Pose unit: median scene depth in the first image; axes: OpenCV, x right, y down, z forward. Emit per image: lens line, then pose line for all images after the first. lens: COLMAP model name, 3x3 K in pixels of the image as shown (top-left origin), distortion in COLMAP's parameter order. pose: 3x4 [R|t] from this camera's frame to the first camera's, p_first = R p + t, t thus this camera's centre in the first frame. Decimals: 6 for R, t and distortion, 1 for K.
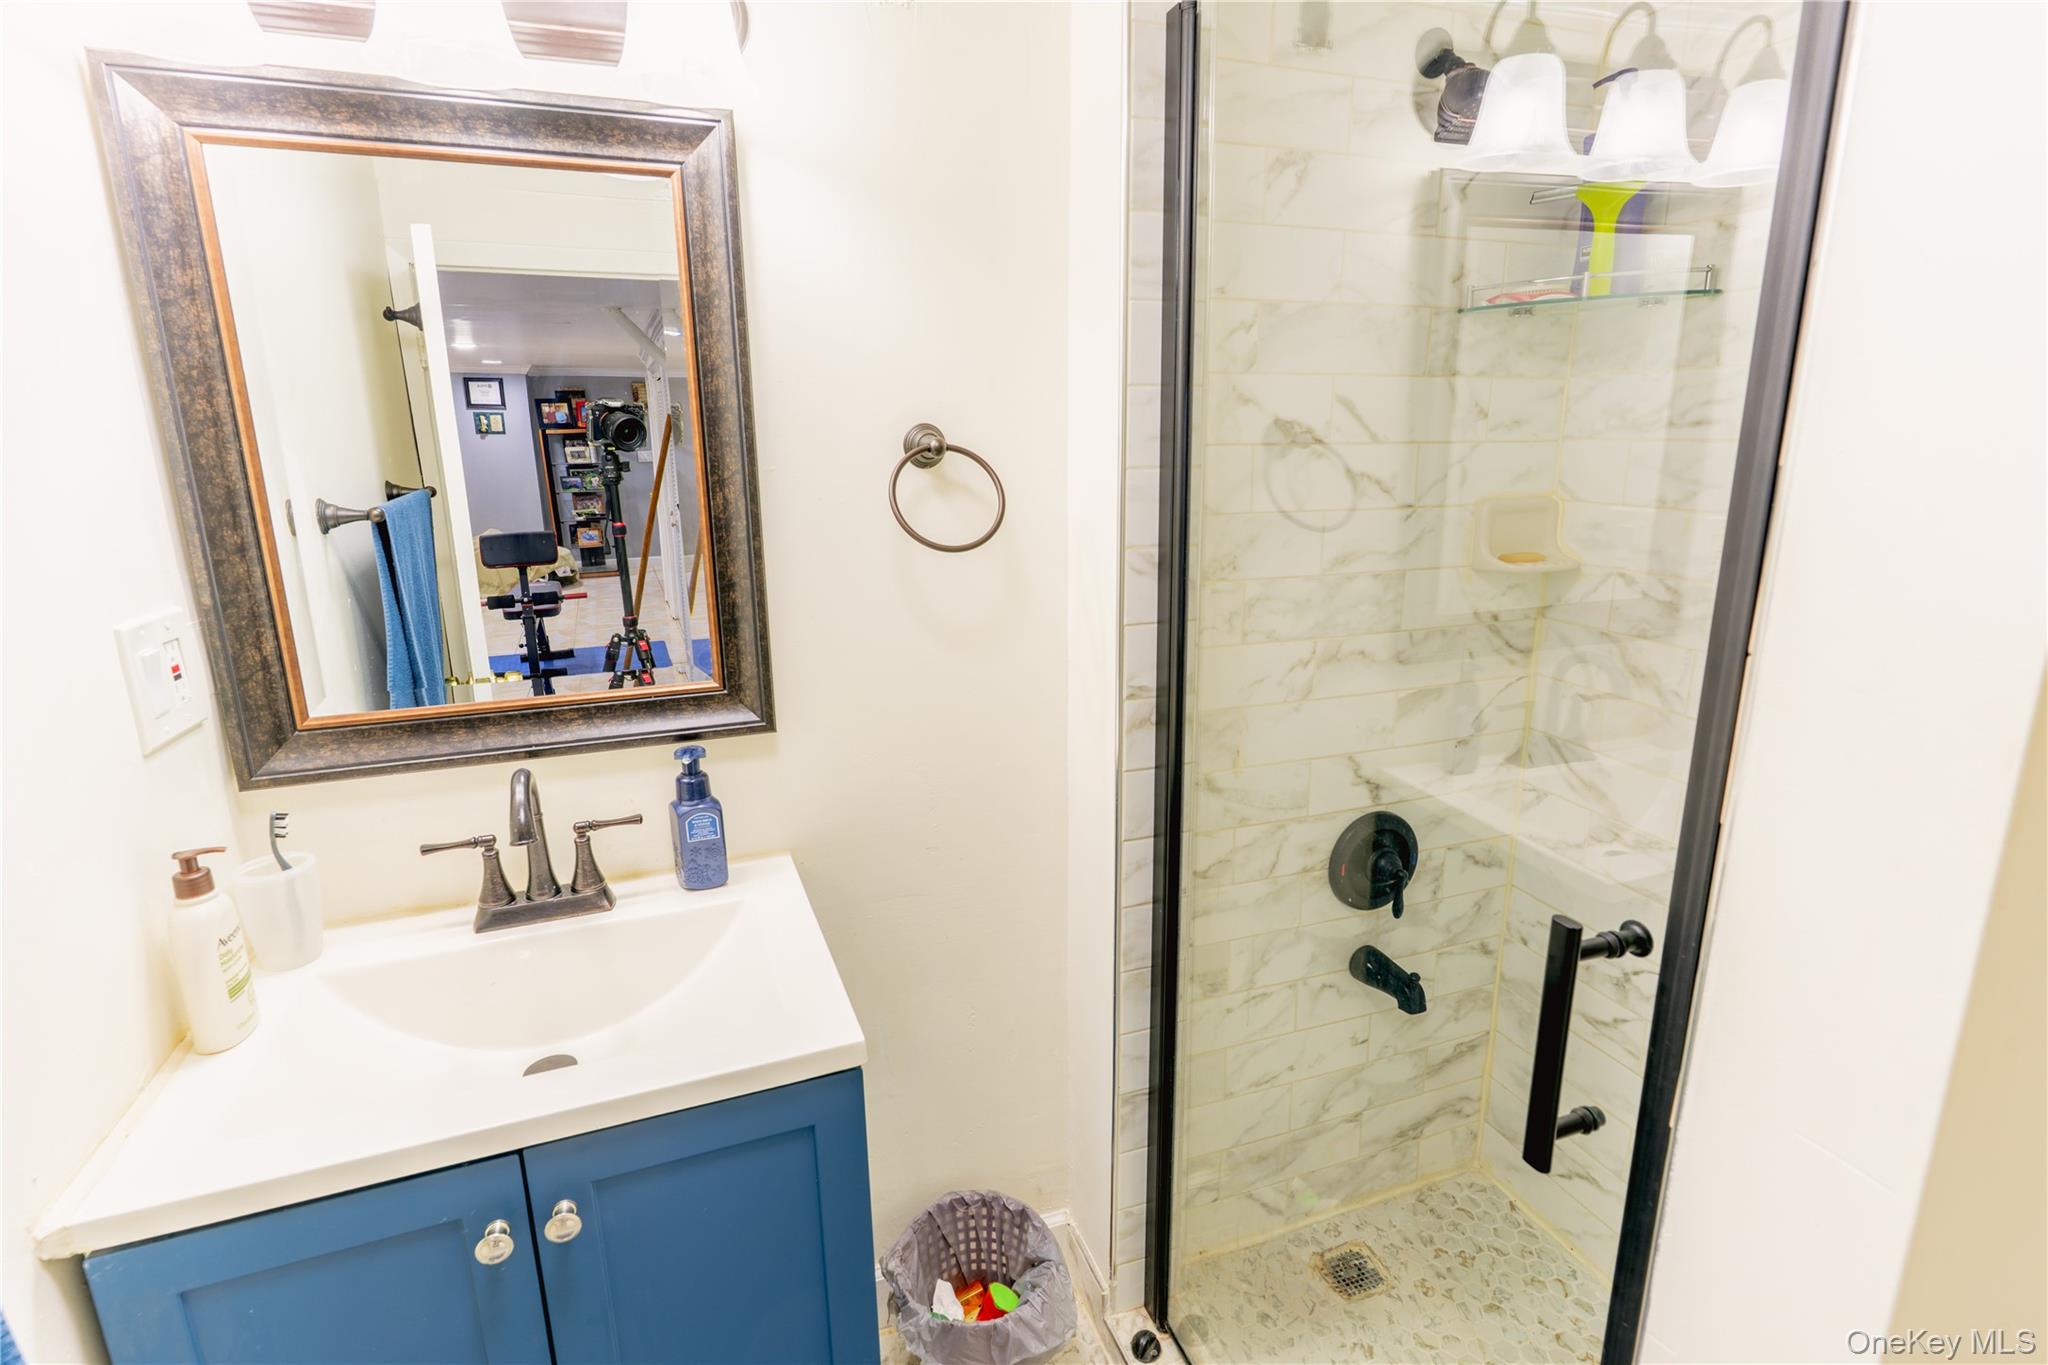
lens RADIAL K [[993.7, 0, 1020.8], [0, 993.7, 674.3], [0, 0, 1]] dist [-0.001956, -0.002987]
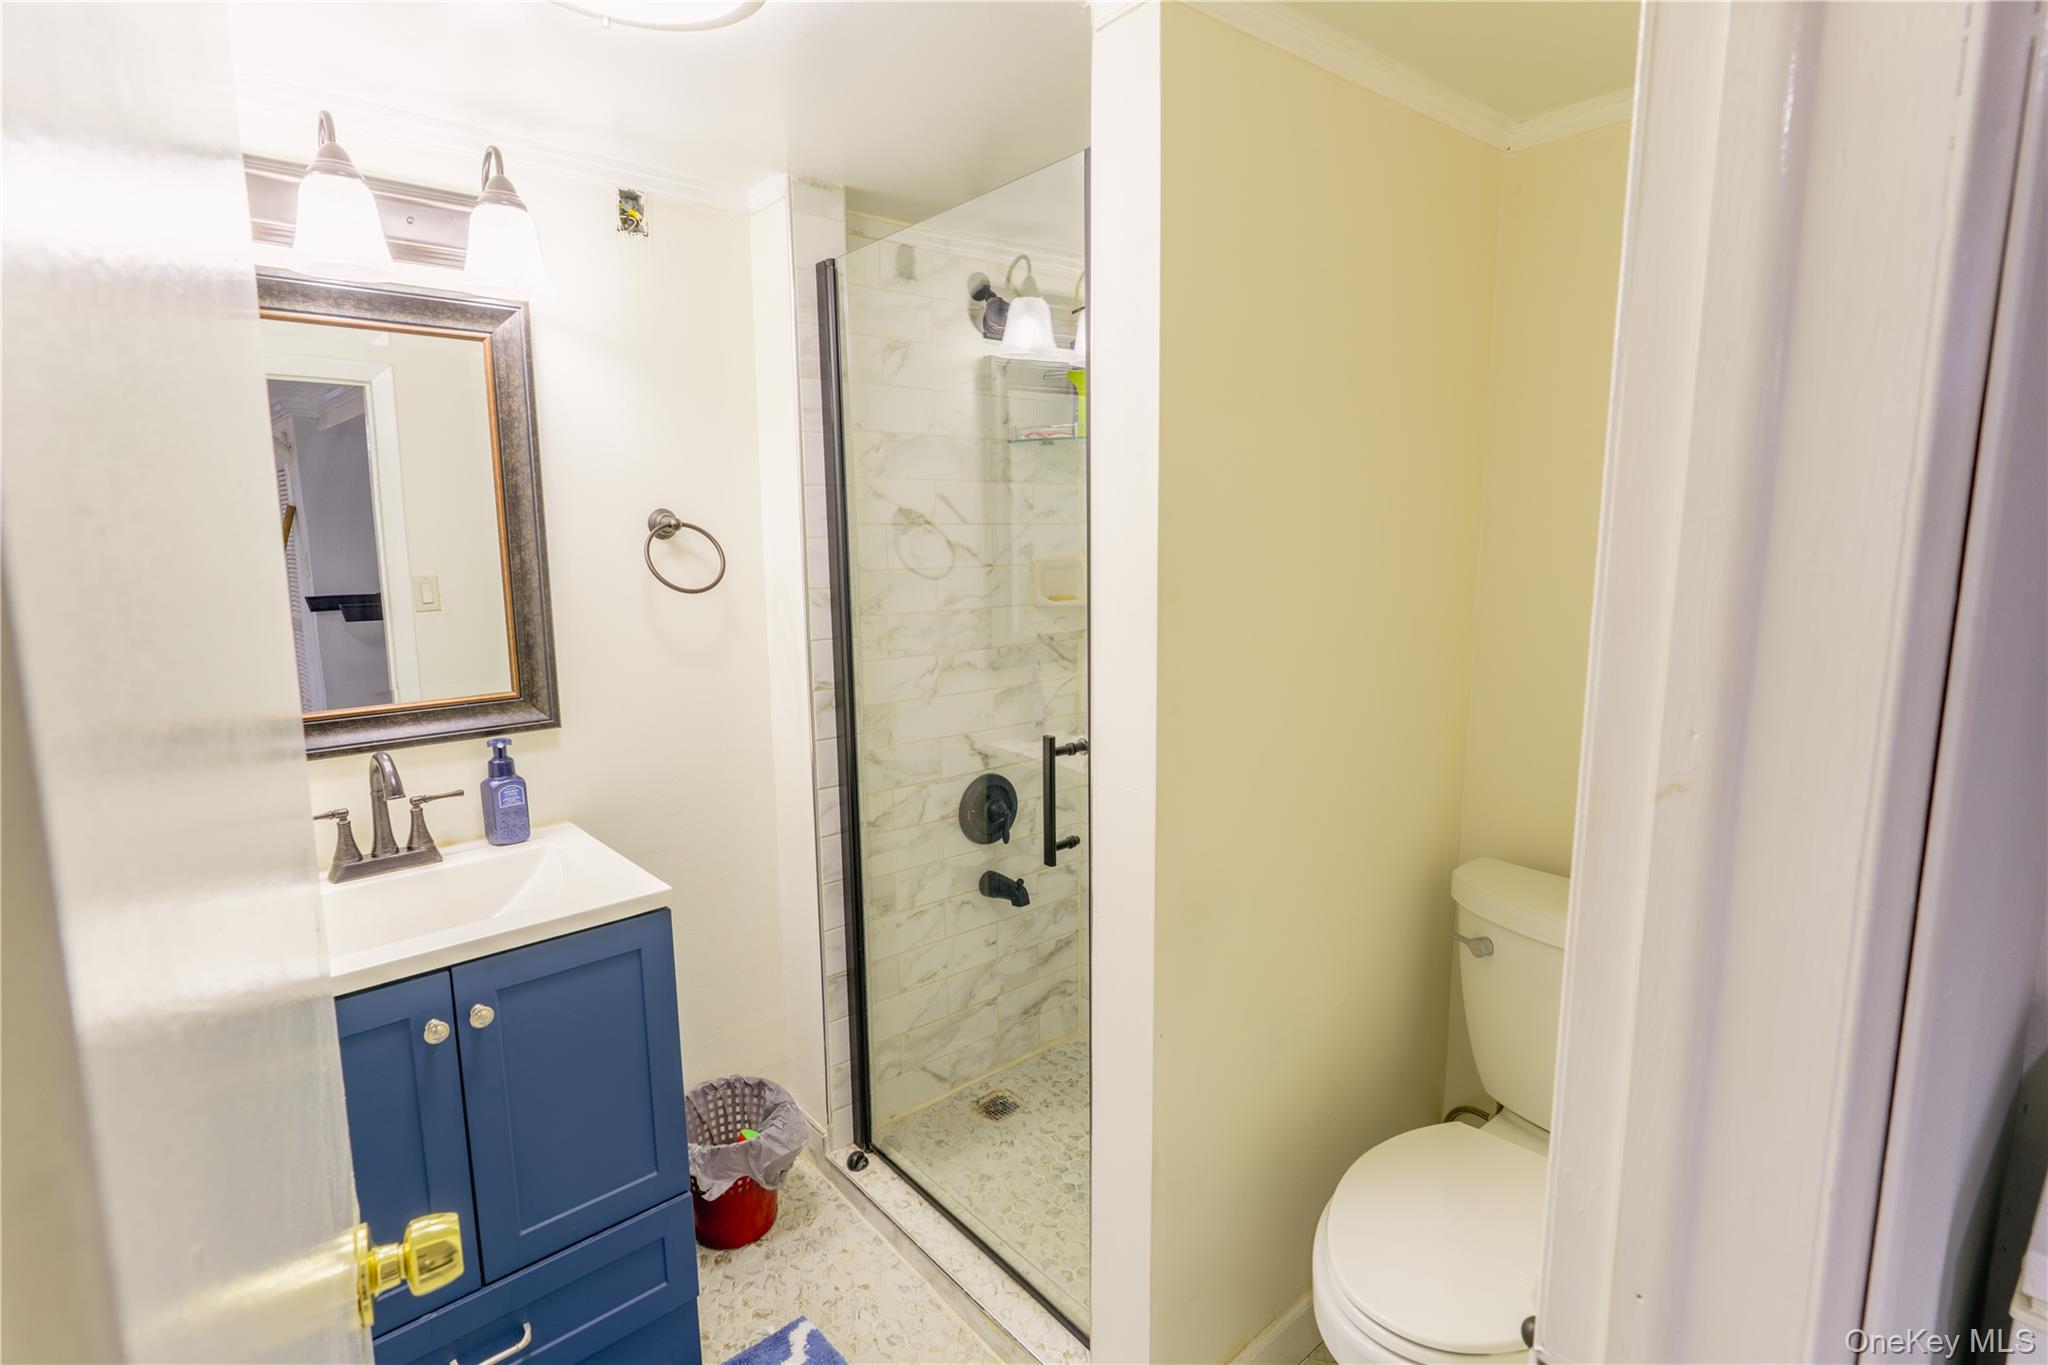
lens RADIAL K [[993.7, 0, 1017.0], [0, 993.7, 681.1], [0, 0, 1]] dist [-0.001956, -0.002987]
pose [[0.938096, -0.052151, 0.342428, -0.114074], [0.082107, 0.993905, -0.073565, 0.138728], [-0.336504, 0.097127, 0.936660, -0.479999]]
